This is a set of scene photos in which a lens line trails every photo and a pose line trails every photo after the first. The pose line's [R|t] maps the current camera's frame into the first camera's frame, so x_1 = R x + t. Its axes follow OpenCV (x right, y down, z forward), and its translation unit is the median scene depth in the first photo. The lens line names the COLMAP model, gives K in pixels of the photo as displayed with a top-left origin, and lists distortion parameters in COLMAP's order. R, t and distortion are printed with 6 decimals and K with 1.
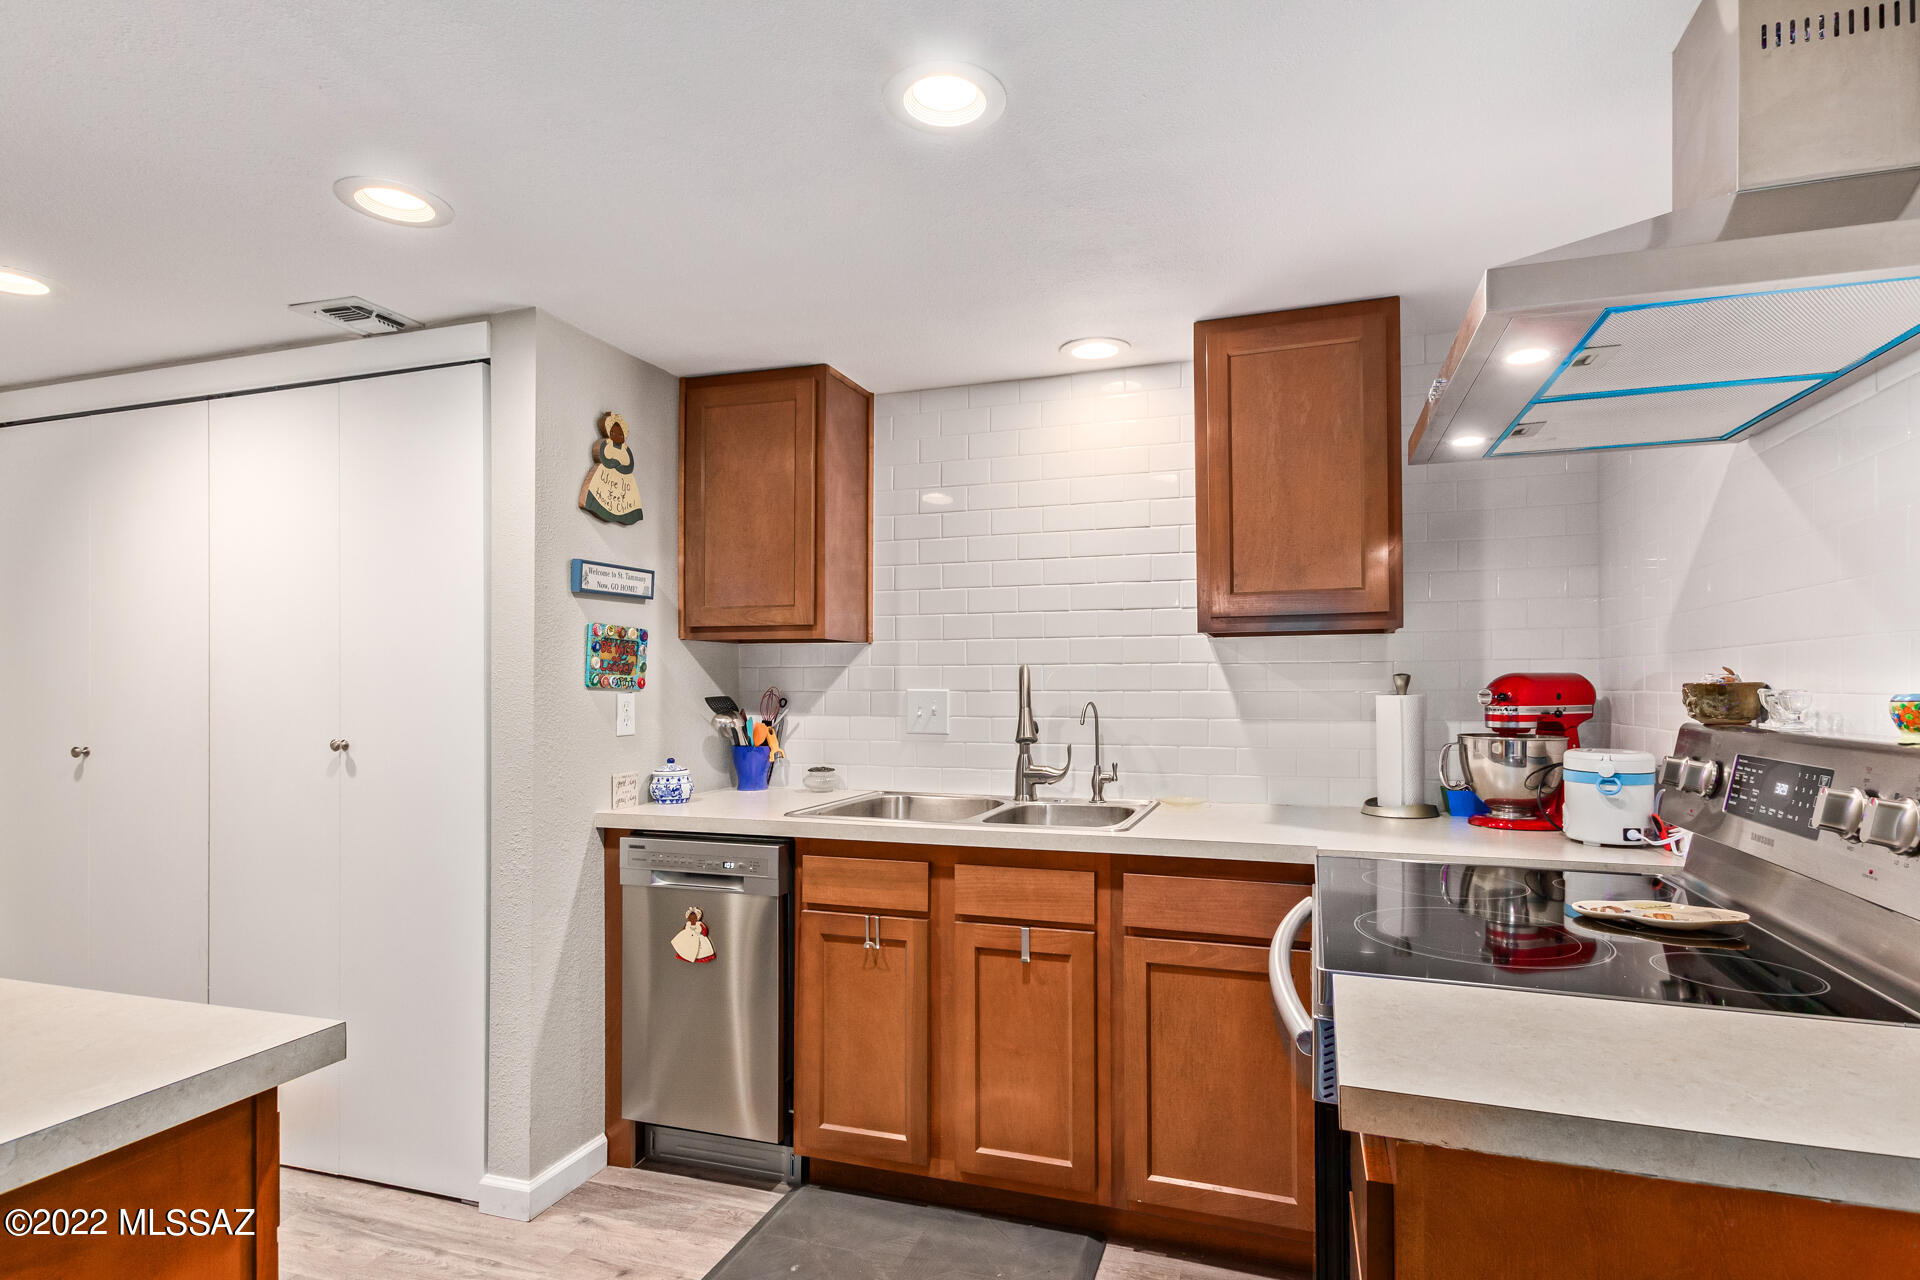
lens RADIAL K [[924.3, 0, 964.1], [0, 924.3, 662.5], [0, 0, 1]] dist [0.002144, -0.000342]
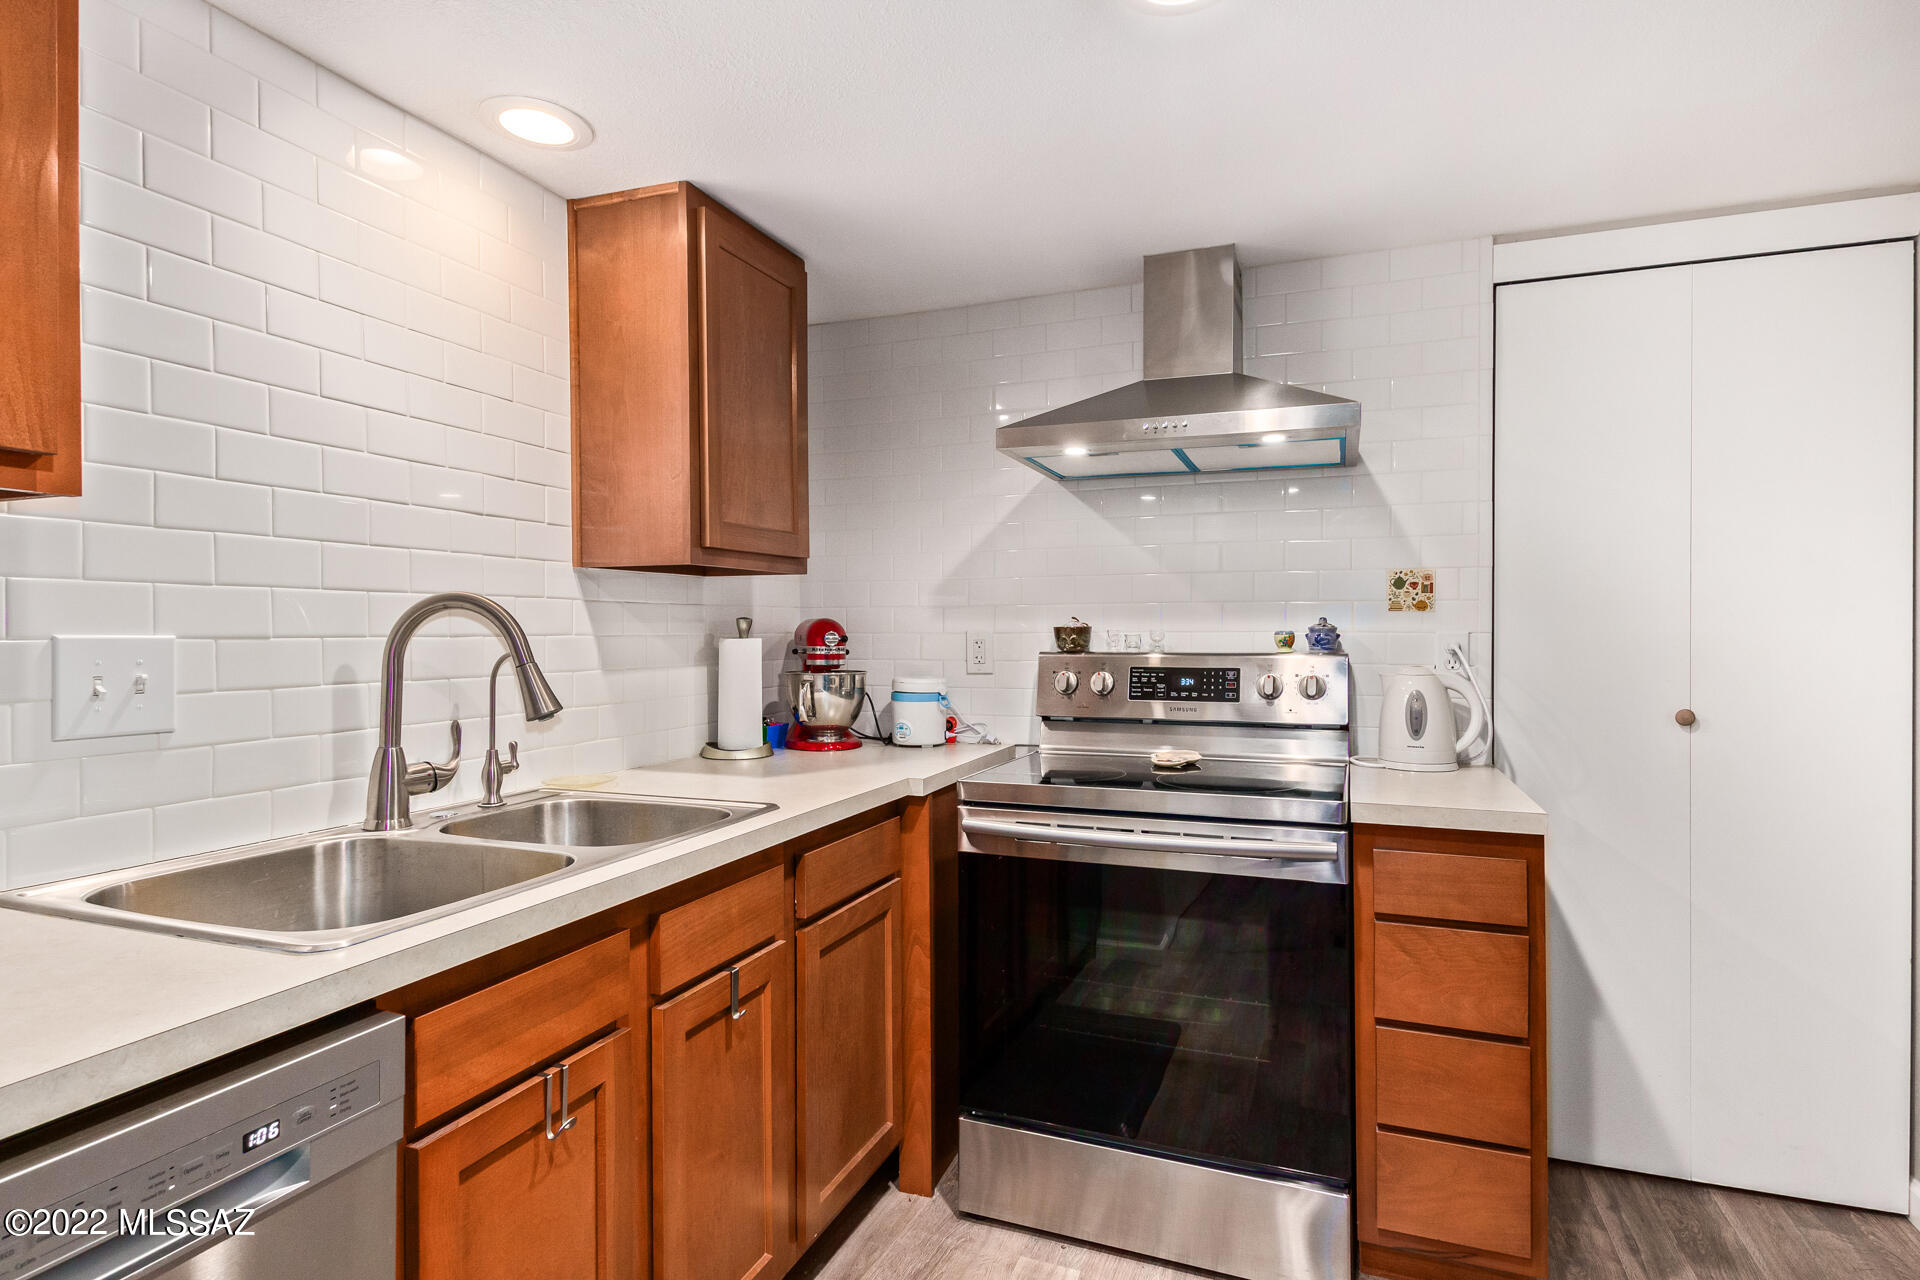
lens RADIAL K [[964.7, 0, 968.3], [0, 964.7, 635.0], [0, 0, 1]] dist [0.000830, -0.002233]
pose [[0.047061, 0.003439, 0.998886, -0.611403], [-0.016693, 0.999857, -0.002656, 0.030767], [-0.998753, -0.016549, 0.047111, 0.738691]]
